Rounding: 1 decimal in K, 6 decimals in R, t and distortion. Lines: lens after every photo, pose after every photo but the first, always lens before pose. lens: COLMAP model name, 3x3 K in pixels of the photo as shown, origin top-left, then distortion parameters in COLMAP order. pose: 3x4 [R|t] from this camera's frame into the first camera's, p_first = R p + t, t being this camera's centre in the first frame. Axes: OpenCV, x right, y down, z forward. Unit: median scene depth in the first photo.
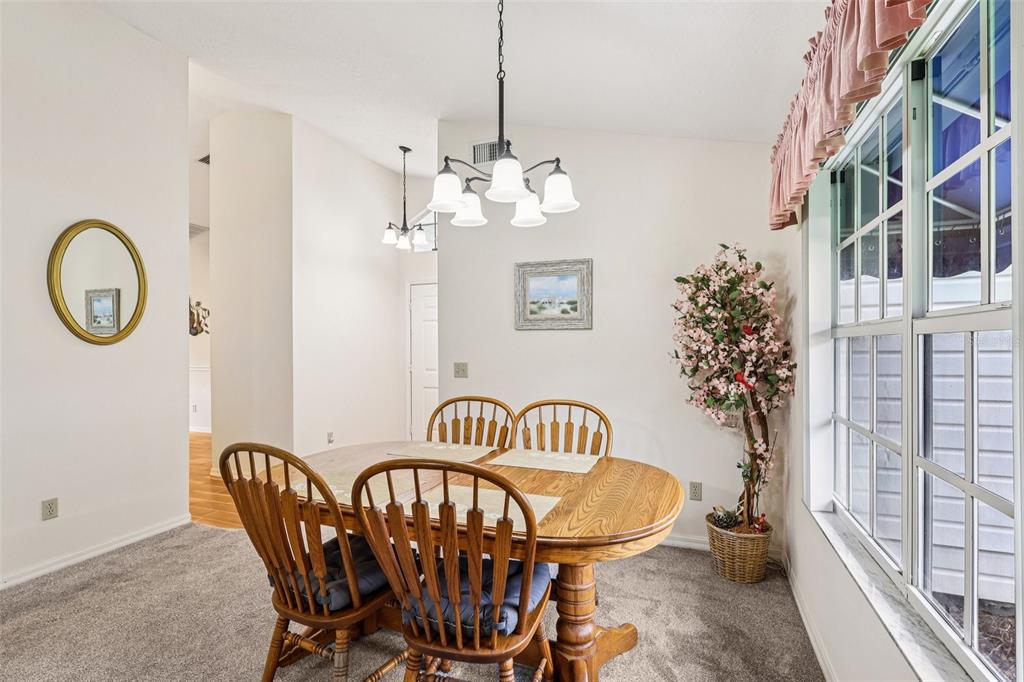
lens RADIAL K [[474.0, 0, 512.2], [0, 474.0, 339.4], [0, 0, 1]] dist [-0.001717, -0.000283]
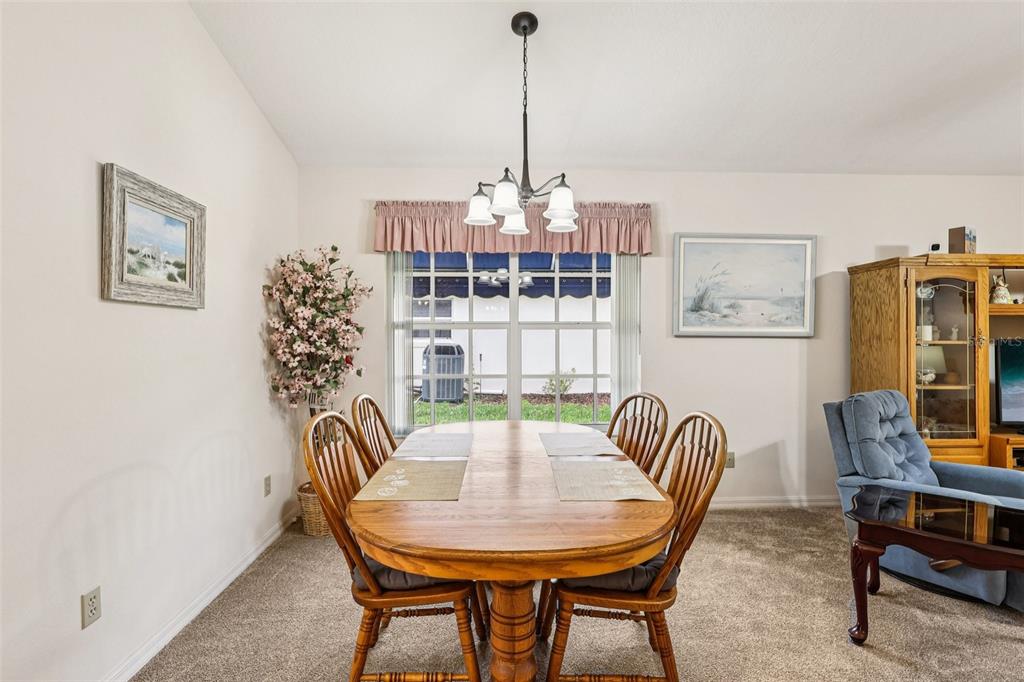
lens RADIAL K [[474.0, 0, 512.2], [0, 474.0, 339.4], [0, 0, 1]] dist [-0.001717, -0.000283]
pose [[-0.408025, -0.010410, 0.912911, -0.623197], [-0.012053, 0.999909, 0.006015, 0.012075], [-0.912891, -0.008549, -0.408114, 0.843554]]
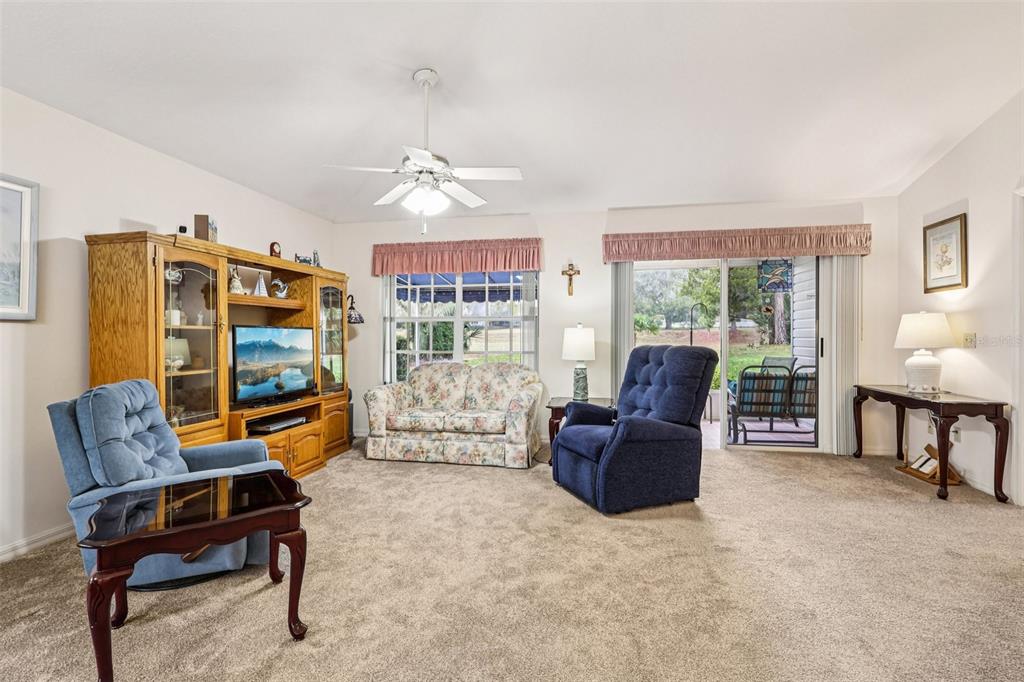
lens RADIAL K [[479.4, 0, 514.9], [0, 479.4, 329.1], [0, 0, 1]] dist [-0.000995, -0.000463]
pose [[-0.981536, 0.004782, -0.191217, -0.564778], [0.009985, 0.999606, -0.026252, 0.048154], [0.191016, -0.027676, -0.981197, 0.733876]]
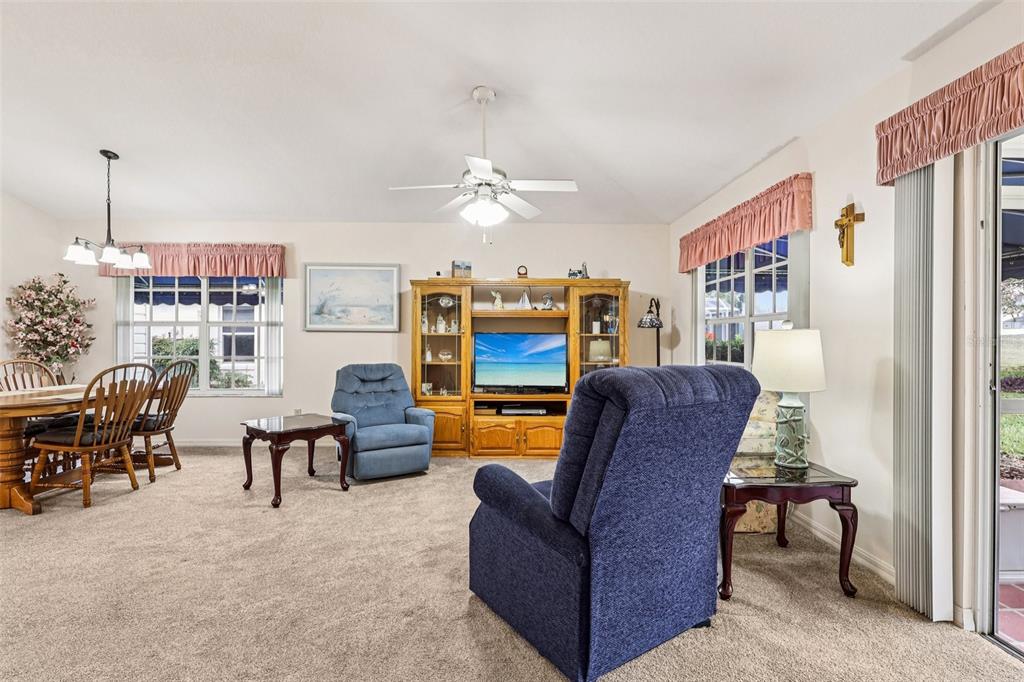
lens RADIAL K [[474.0, 0, 512.2], [0, 474.0, 339.4], [0, 0, 1]] dist [-0.001717, -0.000283]
pose [[-0.390414, 0.000219, 0.920639, -1.538982], [-0.014543, 0.999874, -0.006406, 0.035129], [-0.920524, -0.015890, -0.390362, 0.068011]]
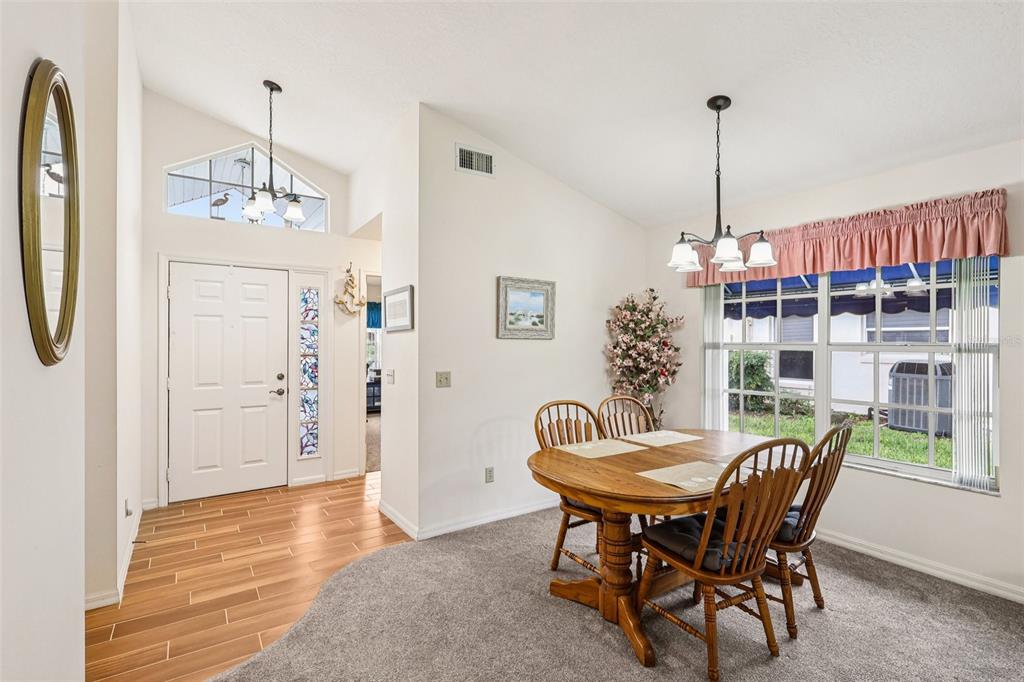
lens RADIAL K [[474.0, 0, 512.2], [0, 474.0, 339.4], [0, 0, 1]] dist [-0.001717, -0.000283]
pose [[0.560664, 0.005372, 0.828026, -0.885834], [-0.014999, 0.999881, 0.003669, -0.023104], [-0.827908, -0.014477, 0.560678, 0.386224]]
